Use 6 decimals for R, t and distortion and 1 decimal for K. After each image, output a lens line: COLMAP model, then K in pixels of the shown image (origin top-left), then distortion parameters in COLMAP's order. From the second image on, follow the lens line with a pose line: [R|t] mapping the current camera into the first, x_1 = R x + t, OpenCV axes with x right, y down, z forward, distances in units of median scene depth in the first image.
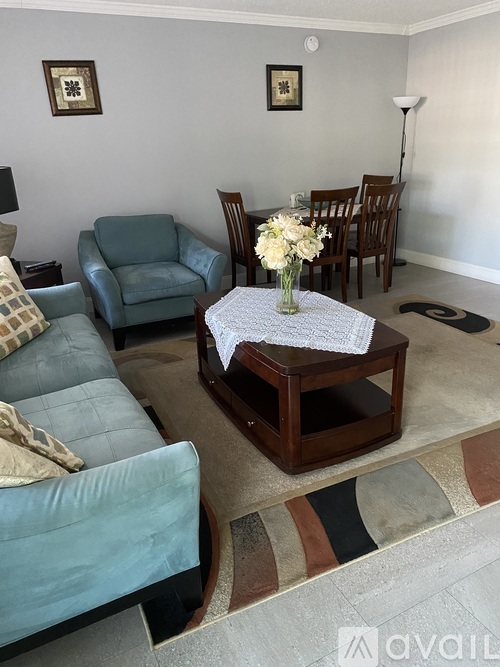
lens RADIAL K [[507.7, 0, 250.0], [0, 507.7, 333.5], [0, 0, 1]] dist [0.008139, 0.005987]
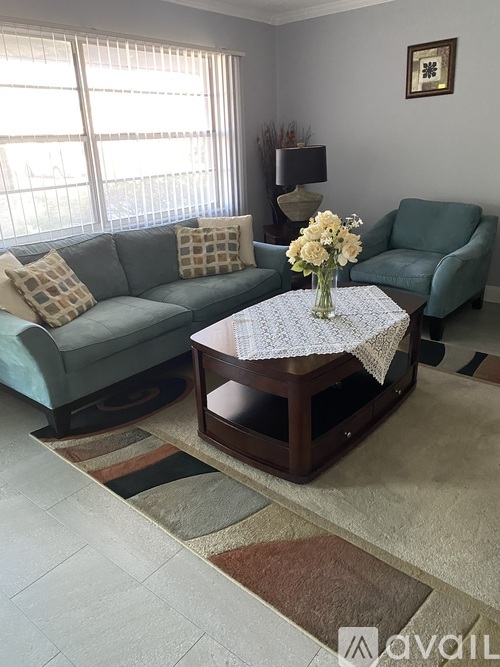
lens RADIAL K [[510.2, 0, 250.0], [0, 510.2, 333.5], [0, 0, 1]] dist [0.016916, -0.001027]
pose [[0.407960, 0.354373, -0.841421, 0.810108], [-0.309301, 0.920747, 0.237818, -0.190927], [0.859012, 0.163231, 0.485236, 0.414460]]
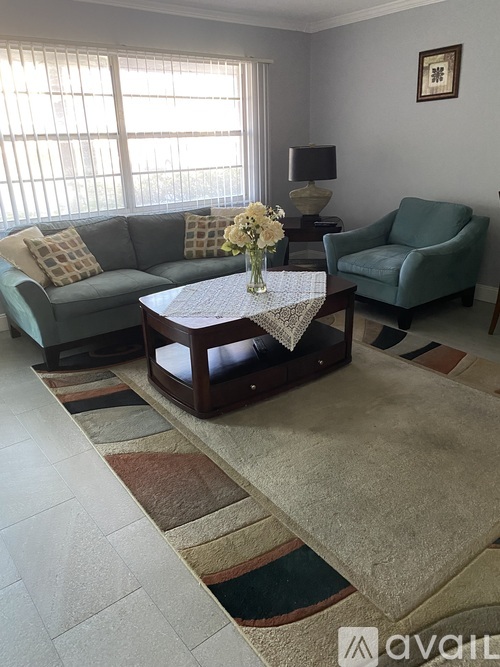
lens RADIAL K [[511.9, 0, 254.2], [0, 511.9, 335.1], [0, 0, 1]] dist [0.028448, -0.006517]
pose [[0.205123, 0.389040, -0.898094, 1.103446], [-0.335612, 0.889930, 0.308851, -0.296674], [0.919396, 0.238059, 0.313112, 0.646003]]
